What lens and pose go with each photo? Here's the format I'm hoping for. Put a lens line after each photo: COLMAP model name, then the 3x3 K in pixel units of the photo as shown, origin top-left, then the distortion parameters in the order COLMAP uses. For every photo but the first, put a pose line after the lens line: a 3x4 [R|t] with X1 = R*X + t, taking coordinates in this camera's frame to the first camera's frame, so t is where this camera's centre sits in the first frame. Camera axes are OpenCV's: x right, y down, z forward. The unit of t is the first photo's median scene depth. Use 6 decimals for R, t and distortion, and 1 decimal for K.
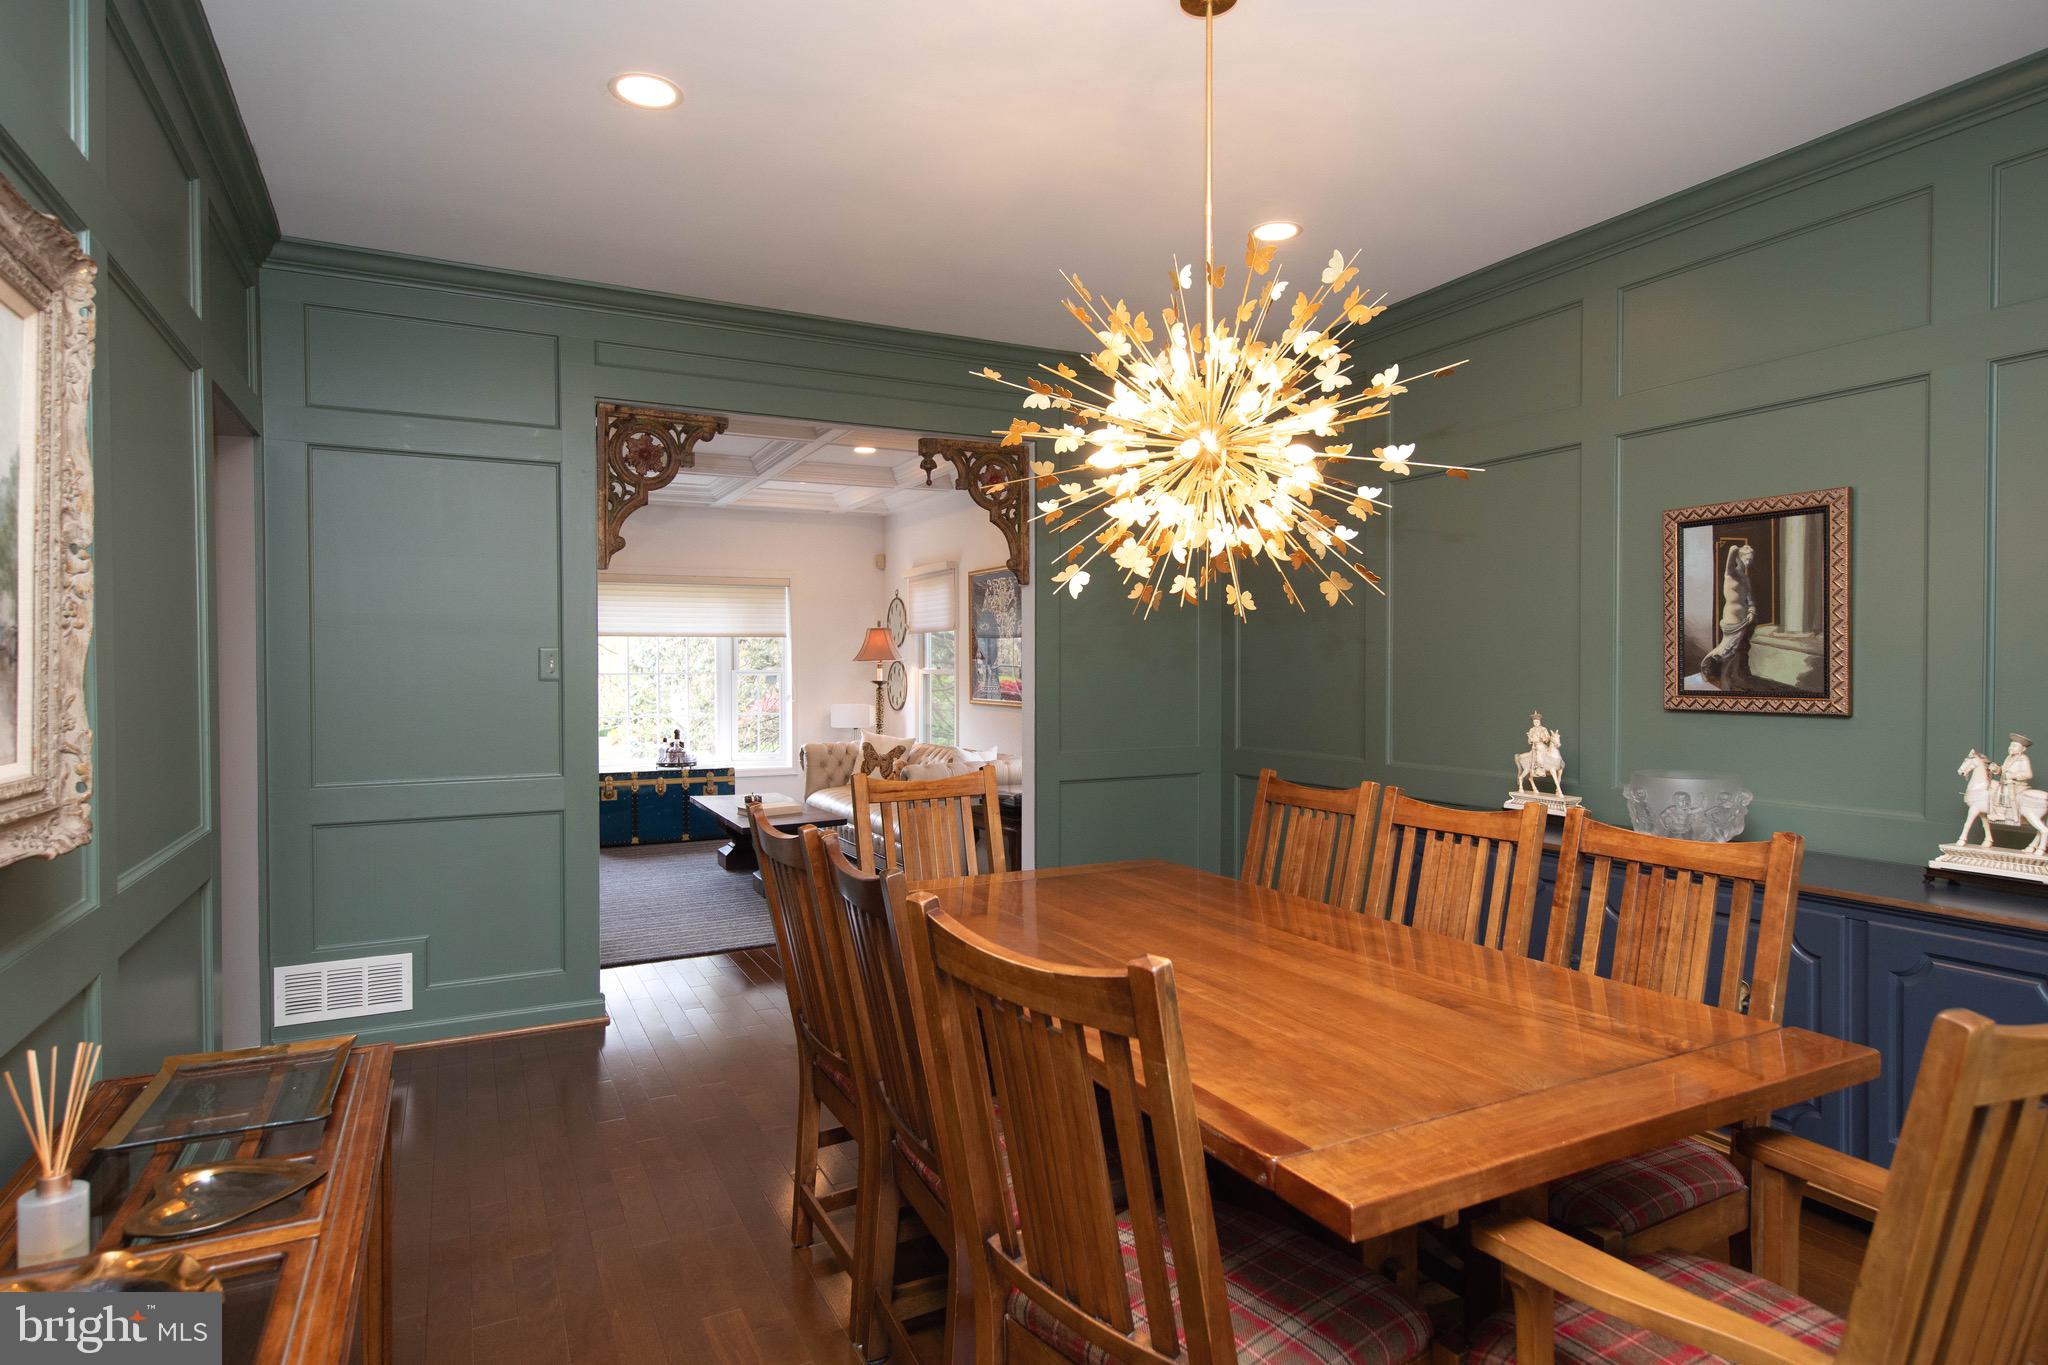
lens RADIAL K [[1140.6, 0, 1015.8], [0, 1140.6, 676.7], [0, 0, 1]] dist [0.011584, 0.000058]
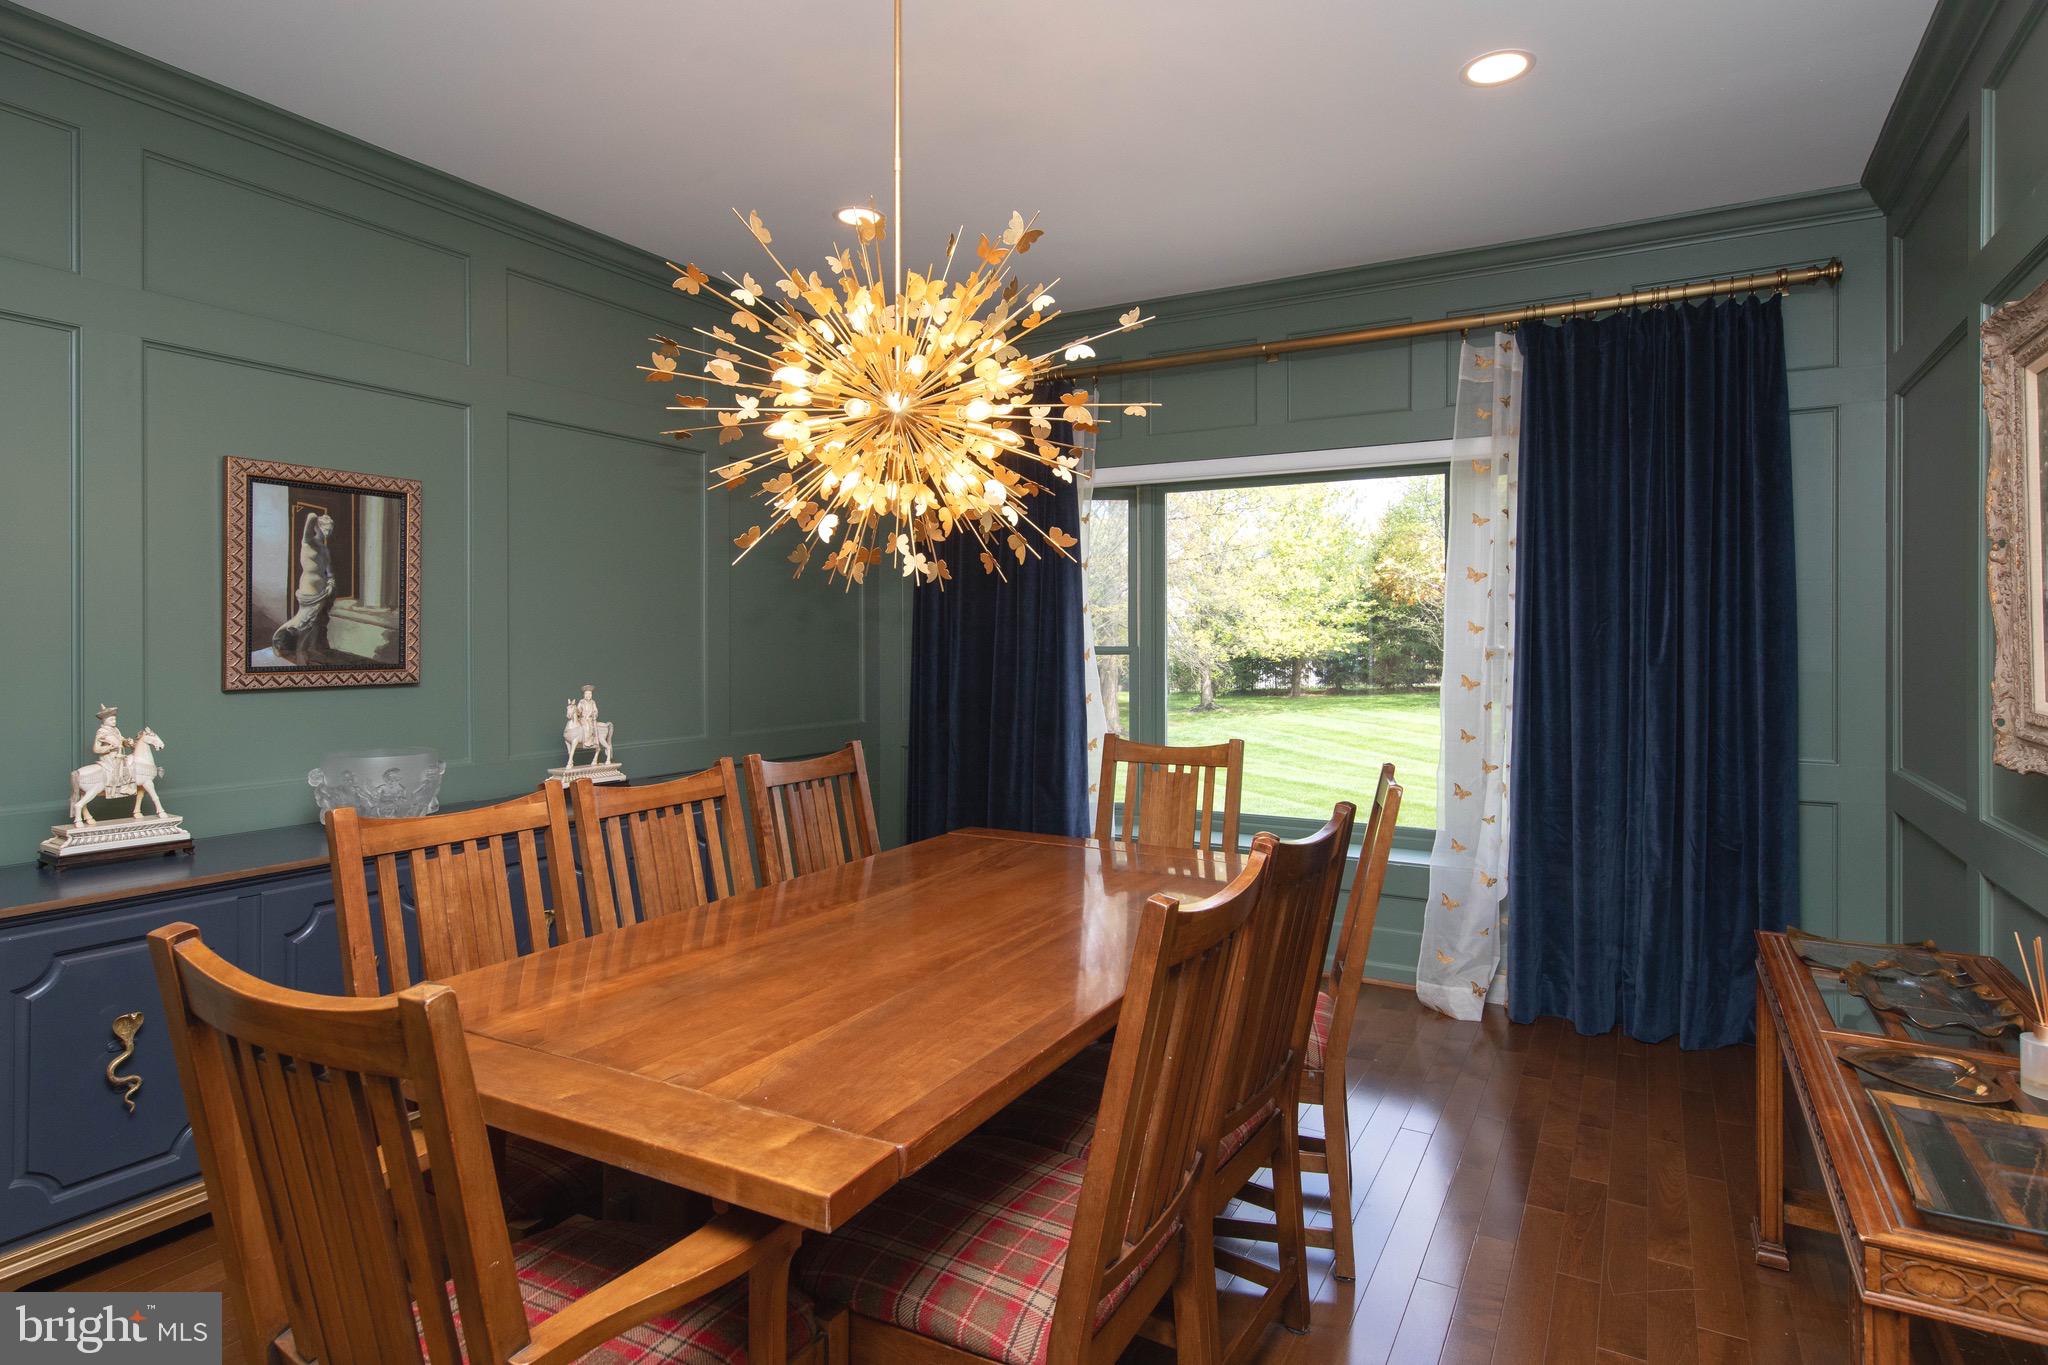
lens RADIAL K [[1121.7, 0, 1007.9], [0, 1121.7, 642.2], [0, 0, 1]] dist [0.040933, 0.001107]
pose [[-0.543240, 0.000874, 0.839577, -0.487650], [0.009118, 0.999947, 0.004859, -0.006395], [-0.839528, 0.010295, -0.543219, 1.041413]]
